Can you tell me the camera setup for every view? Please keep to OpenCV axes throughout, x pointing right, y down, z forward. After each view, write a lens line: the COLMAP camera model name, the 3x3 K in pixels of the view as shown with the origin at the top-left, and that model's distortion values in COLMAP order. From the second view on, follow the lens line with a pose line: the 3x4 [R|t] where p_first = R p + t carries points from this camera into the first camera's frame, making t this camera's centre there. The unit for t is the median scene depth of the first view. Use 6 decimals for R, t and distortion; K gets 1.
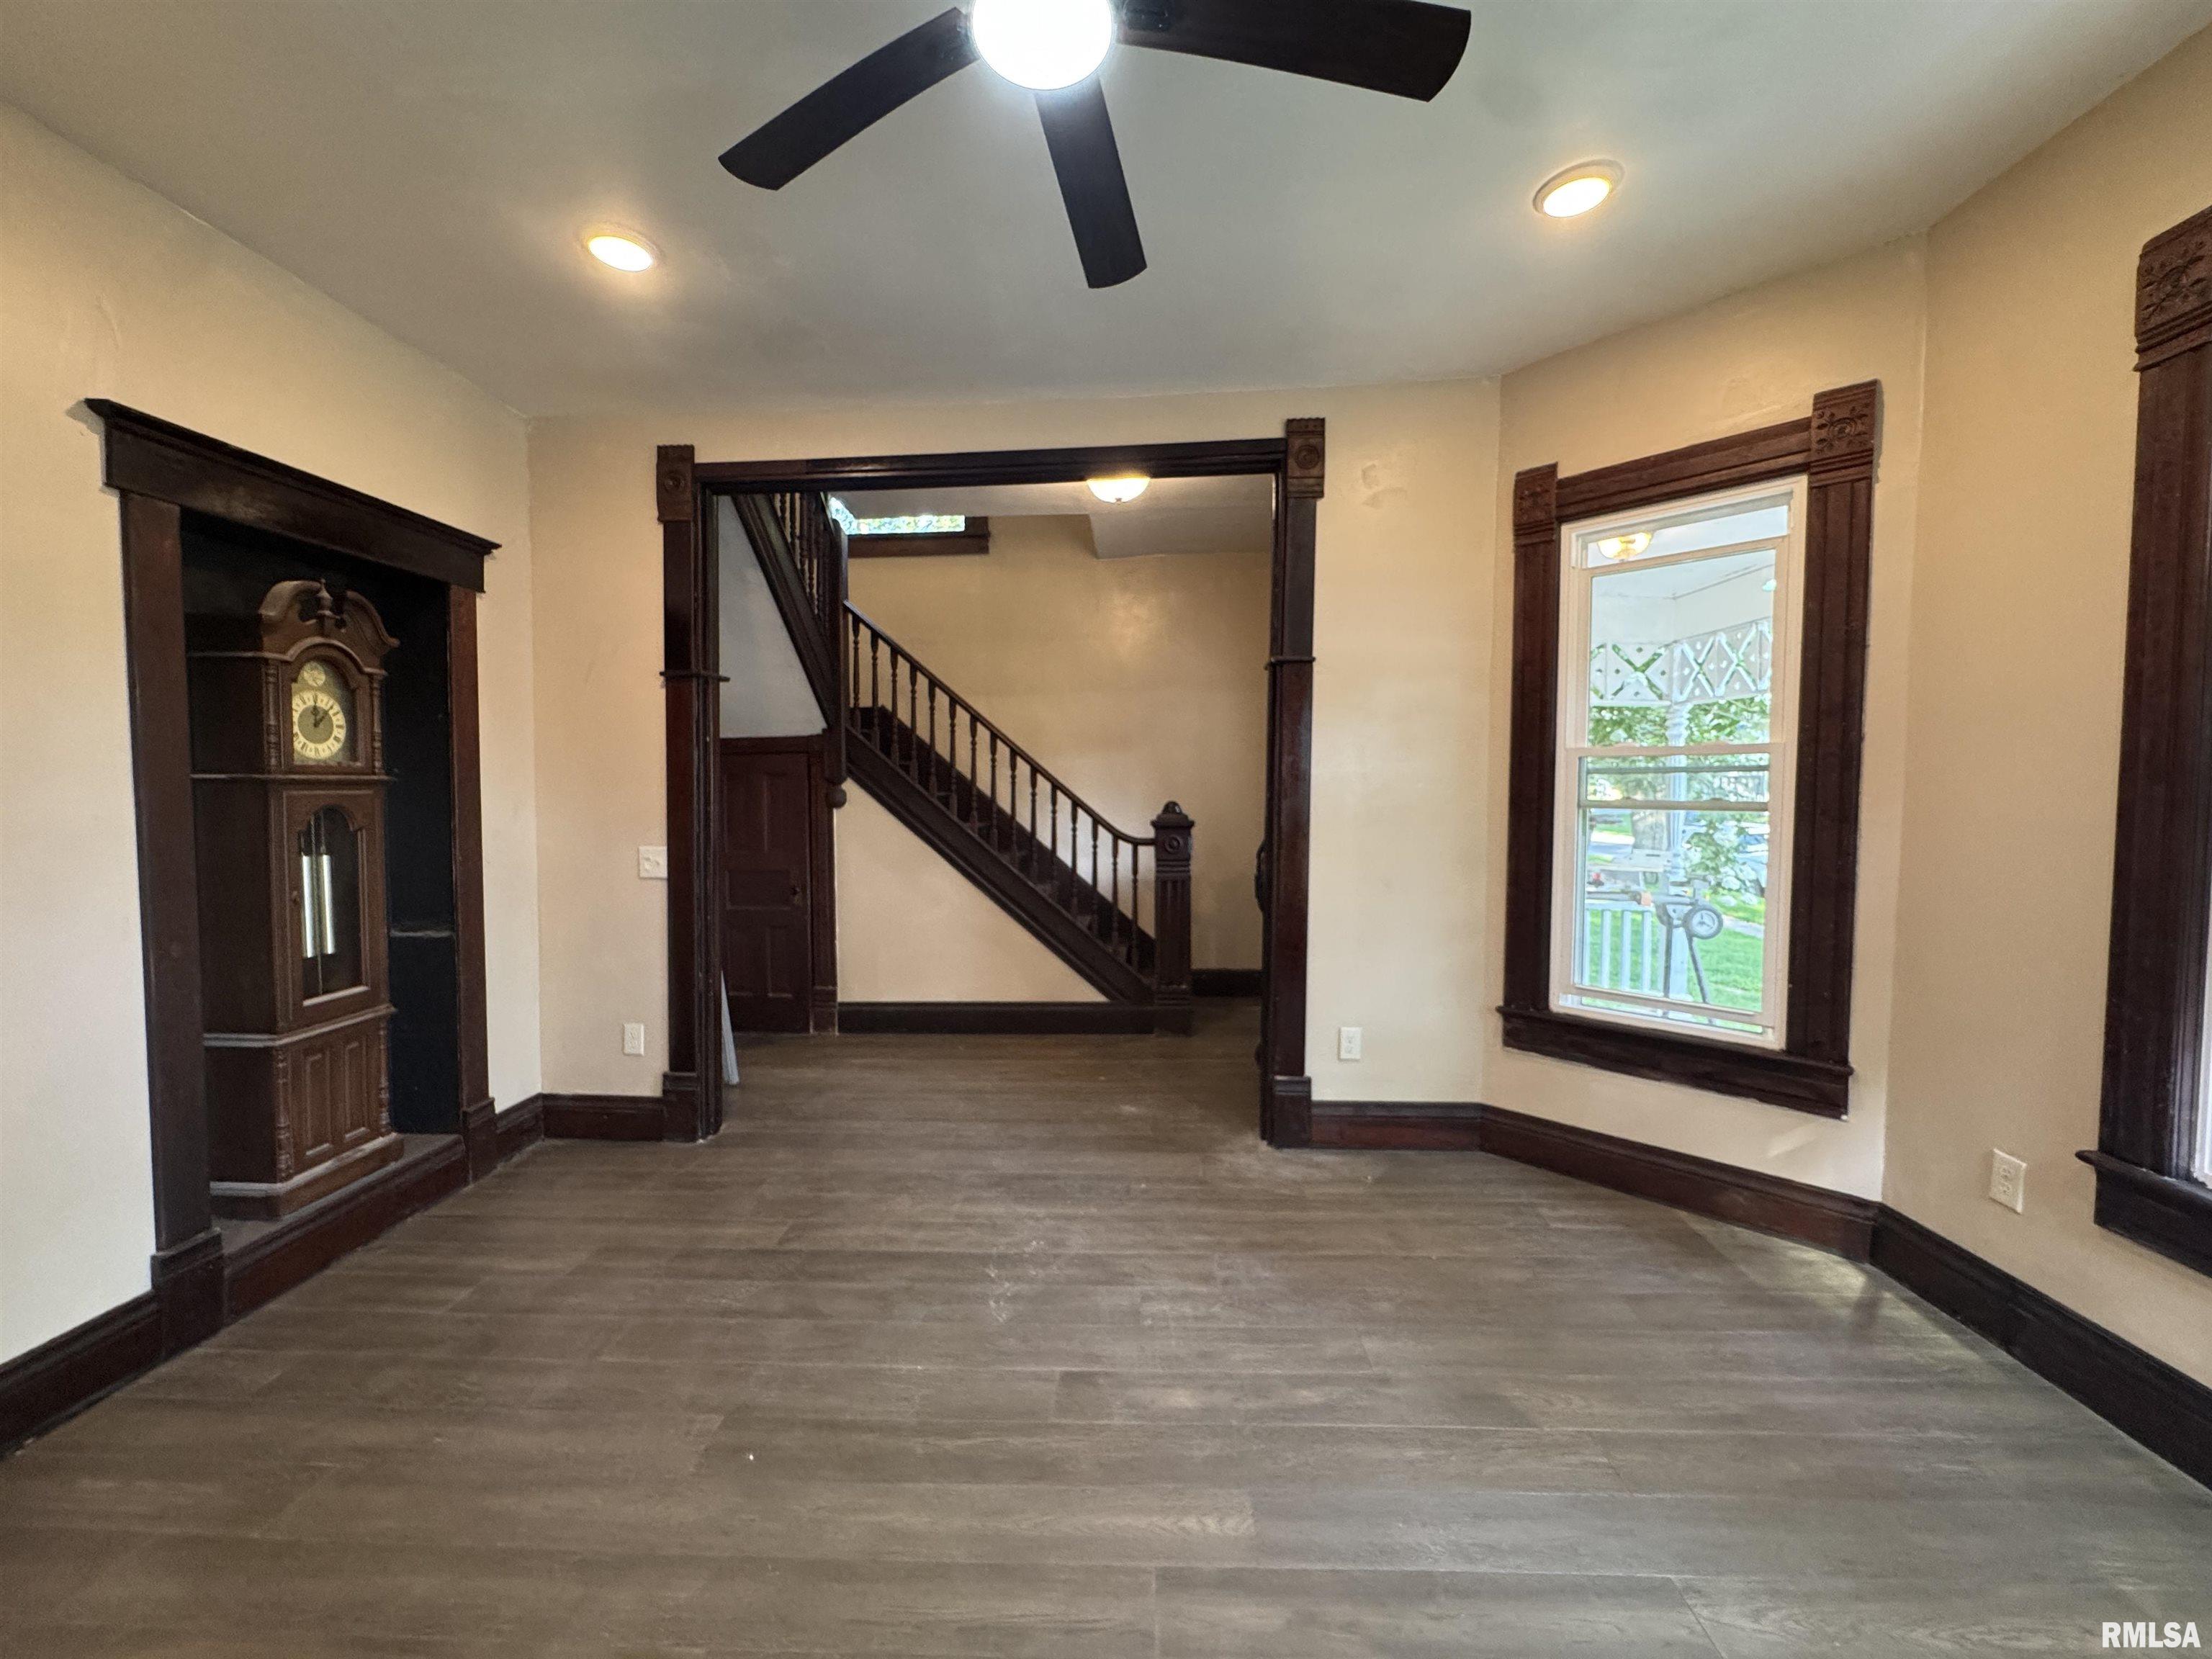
lens RADIAL K [[881.1, 0, 1106.0], [0, 881.1, 829.5], [0, 0, 1]] dist [-0.006578, -0.000206]
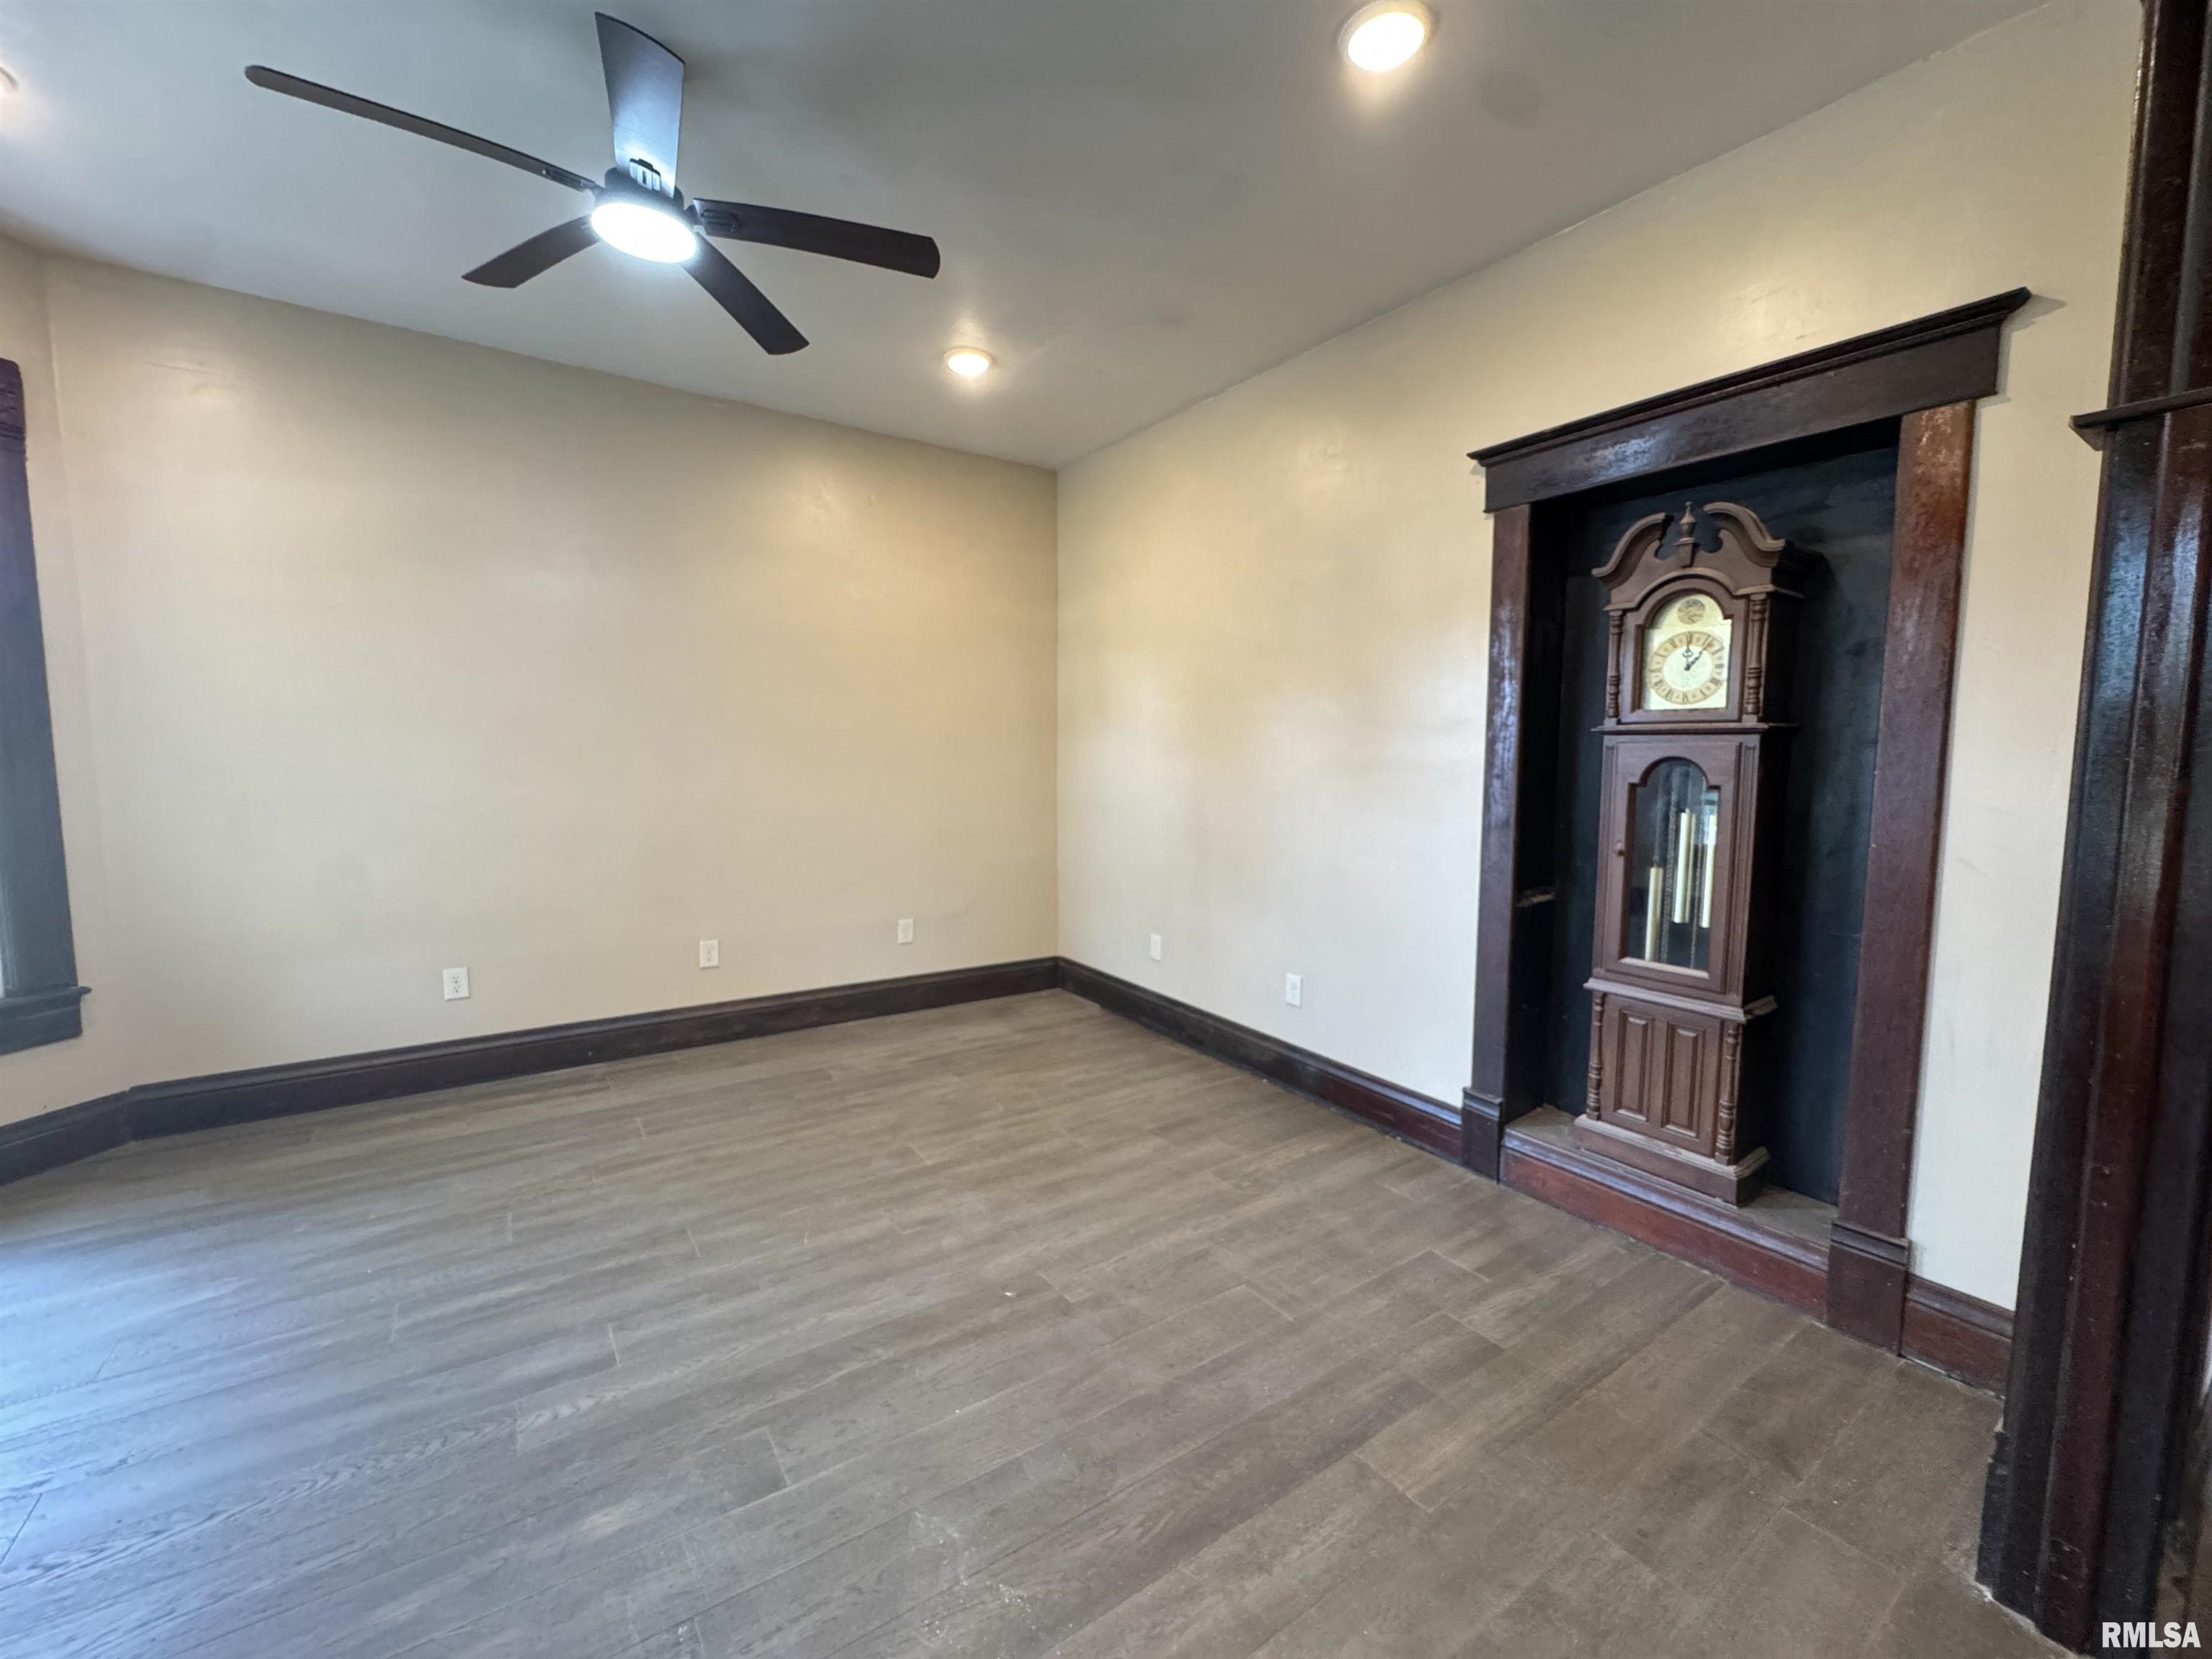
lens RADIAL K [[885.3, 0, 1096.5], [0, 885.3, 826.2], [0, 0, 1]] dist [-0.003383, -0.000012]
pose [[-0.796682, 0.050875, -0.602253, 0.137269], [-0.032836, 0.991336, 0.127180, -0.053791], [0.603505, 0.121098, -0.788109, 1.370431]]
